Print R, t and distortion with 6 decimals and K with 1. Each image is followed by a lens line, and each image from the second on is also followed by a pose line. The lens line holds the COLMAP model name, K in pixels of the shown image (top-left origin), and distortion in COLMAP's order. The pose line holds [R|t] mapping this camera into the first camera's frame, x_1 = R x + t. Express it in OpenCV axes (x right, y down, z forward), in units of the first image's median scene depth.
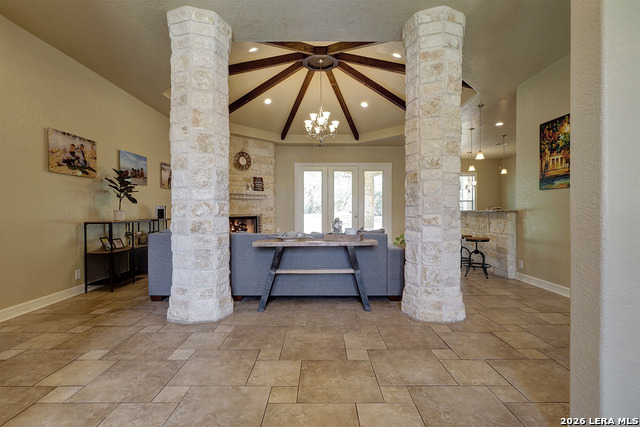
lens RADIAL K [[309.1, 0, 326.8], [0, 309.1, 214.9], [0, 0, 1]] dist [-0.003444, -0.001800]
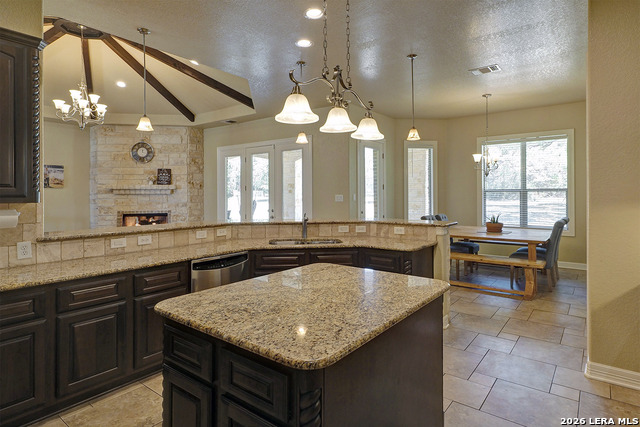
lens RADIAL K [[356.8, 0, 334.6], [0, 356.8, 192.3], [0, 0, 1]] dist [0.002139, -0.000887]
pose [[0.790844, -0.002526, -0.612012, 0.813913], [-0.004581, 0.999939, -0.010047, -0.049721], [0.612000, 0.010749, 0.790785, 0.521960]]
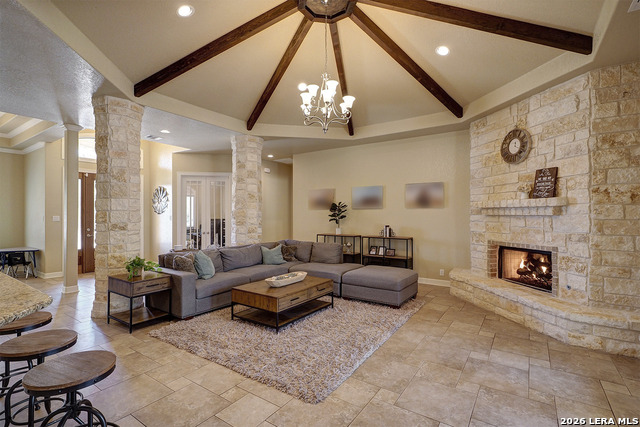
lens RADIAL K [[309.1, 0, 315.5], [0, 309.1, 214.9], [0, 0, 1]] dist [-0.003444, -0.001800]
pose [[-0.603082, 0.001299, -0.797678, 0.379933], [-0.009561, 0.999915, 0.008857, -0.054505], [0.797622, 0.012968, -0.603018, 1.052885]]
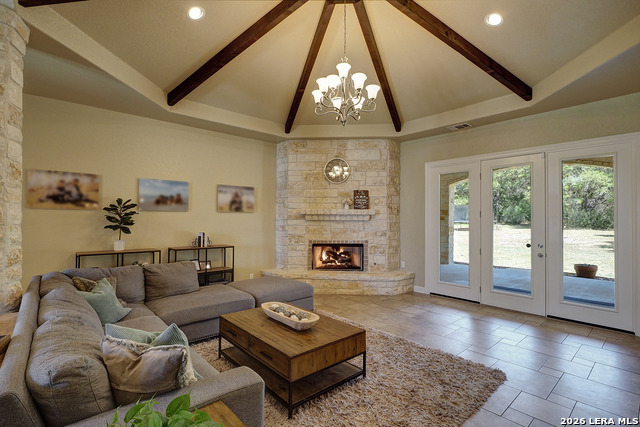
lens RADIAL K [[309.1, 0, 322.4], [0, 309.1, 214.9], [0, 0, 1]] dist [-0.003444, -0.001800]
pose [[0.651985, -0.009008, -0.758178, 0.281885], [-0.014794, 0.999588, -0.024599, -0.046726], [0.758087, 0.027255, 0.651583, 0.482768]]
